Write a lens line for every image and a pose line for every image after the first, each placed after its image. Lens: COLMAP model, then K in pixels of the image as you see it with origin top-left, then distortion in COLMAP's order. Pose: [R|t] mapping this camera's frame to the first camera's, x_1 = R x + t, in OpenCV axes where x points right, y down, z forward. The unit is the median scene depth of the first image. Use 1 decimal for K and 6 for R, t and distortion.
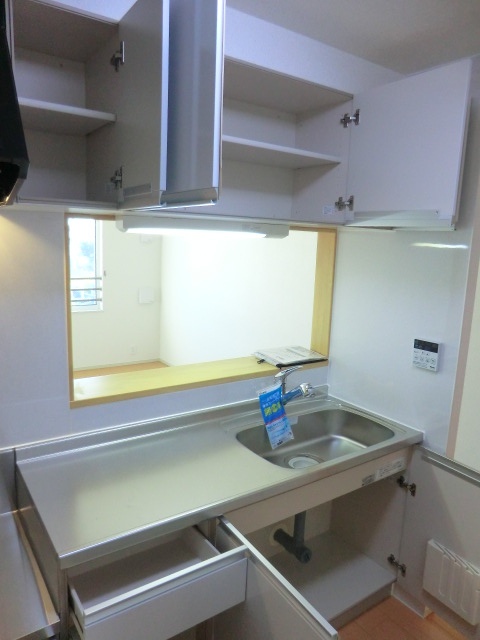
lens RADIAL K [[466.3, 0, 240.0], [0, 466.3, 320.0], [0, 0, 1]] dist [-0.086509, 0.062138]
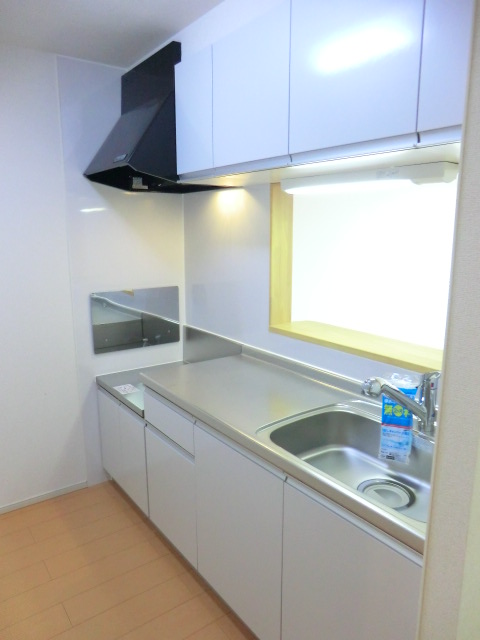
lens RADIAL K [[466.3, 0, 240.0], [0, 466.3, 320.0], [0, 0, 1]] dist [-0.086509, 0.062138]
pose [[0.022475, 0.163615, -0.986268, 0.789262], [-0.146693, 0.976379, 0.158632, -0.036320], [0.988927, 0.141114, 0.045945, 0.696165]]
